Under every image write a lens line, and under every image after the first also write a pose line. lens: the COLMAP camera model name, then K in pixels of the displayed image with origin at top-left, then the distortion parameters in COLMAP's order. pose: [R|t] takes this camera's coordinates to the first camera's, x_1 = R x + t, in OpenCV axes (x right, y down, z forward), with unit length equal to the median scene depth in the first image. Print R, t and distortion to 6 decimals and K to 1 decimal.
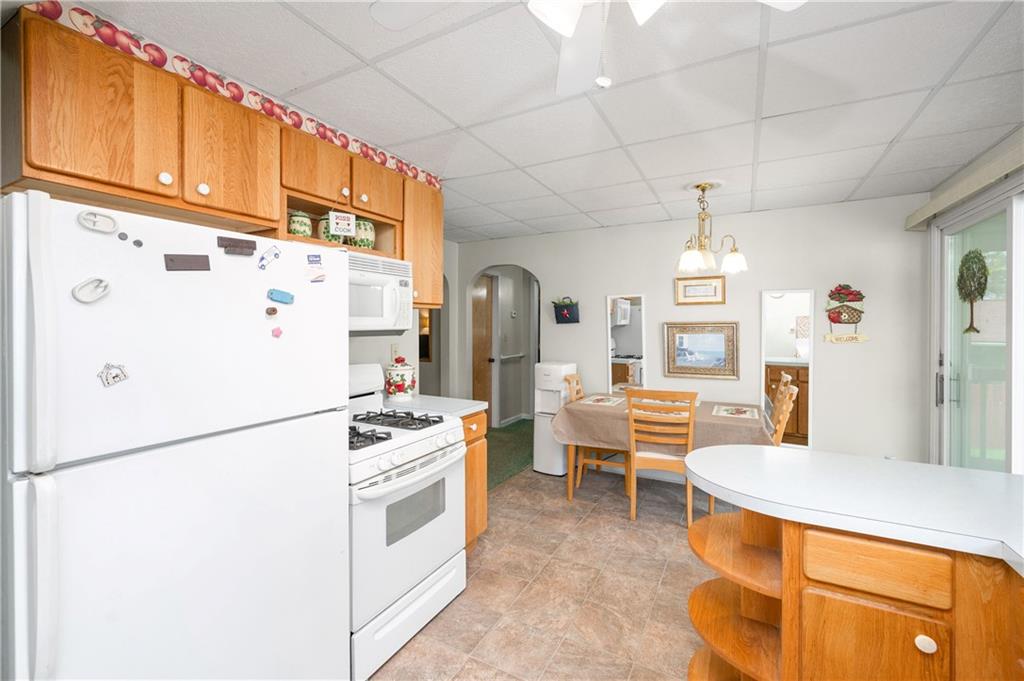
lens RADIAL K [[434.1, 0, 494.8], [0, 434.1, 326.7], [0, 0, 1]] dist [0.000449, 0.000268]
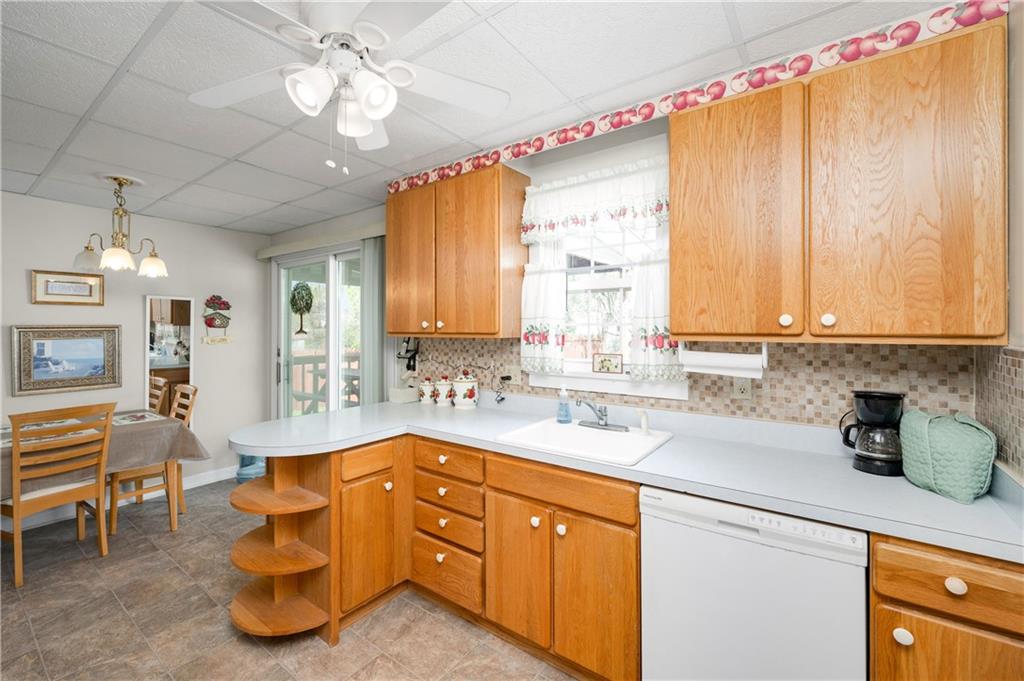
lens RADIAL K [[442.6, 0, 491.0], [0, 442.6, 327.3], [0, 0, 1]] dist [0.001734, 0.000155]
pose [[0.142253, 0.002903, 0.989826, -0.334070], [0.001833, 0.999993, -0.003196, -0.003219], [-0.989829, 0.002269, 0.142247, 0.073582]]
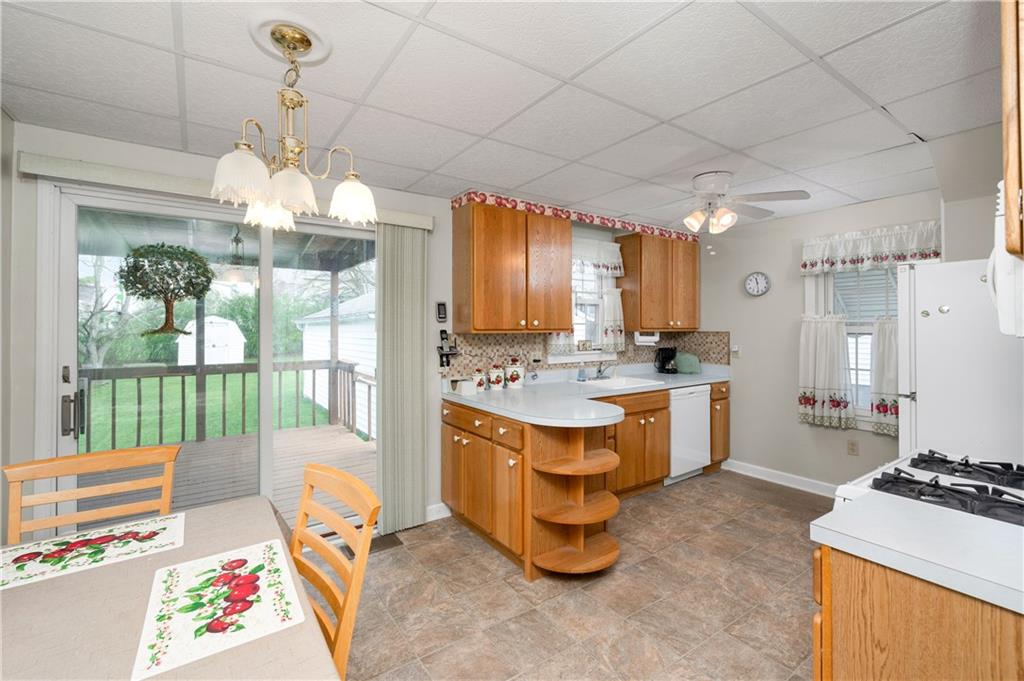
lens RADIAL K [[443.7, 0, 498.1], [0, 443.7, 323.2], [0, 0, 1]] dist [0.000069, -0.000126]
pose [[-0.893447, 0.007760, 0.449101, 0.047426], [0.003546, 0.999941, -0.010224, 0.000511], [-0.449154, -0.007542, -0.893423, 1.268830]]
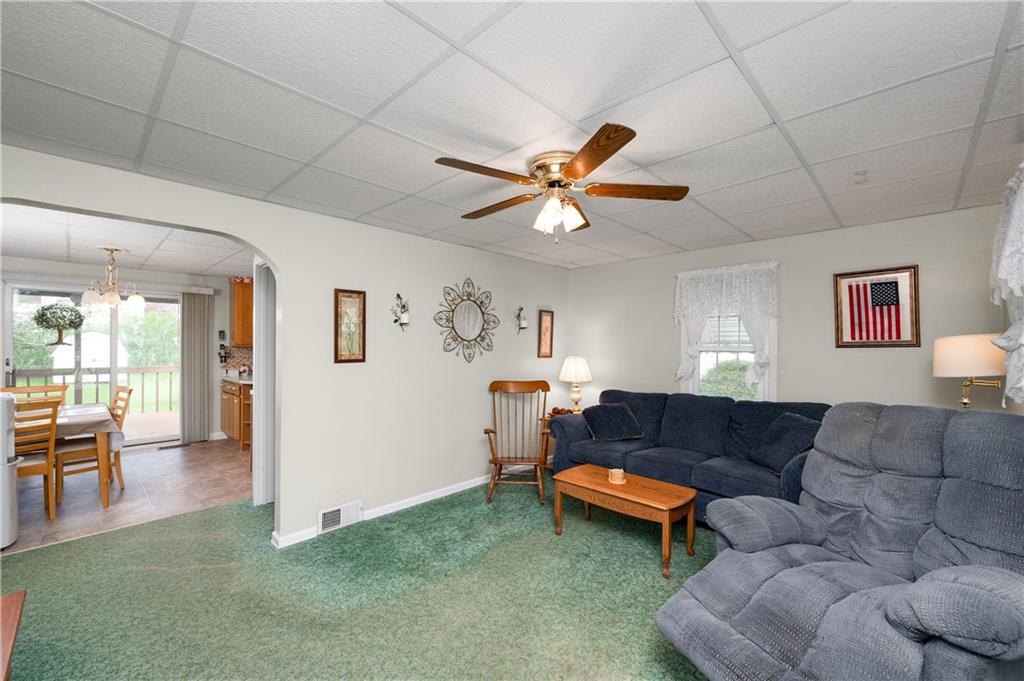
lens RADIAL K [[428.1, 0, 508.9], [0, 428.1, 344.0], [0, 0, 1]] dist [0.001863, 0.000672]
pose [[-0.963613, -0.000158, 0.267302, -1.150498], [-0.000820, 0.999997, -0.002363, 0.007511], [-0.267300, -0.002496, -0.963610, 1.939822]]
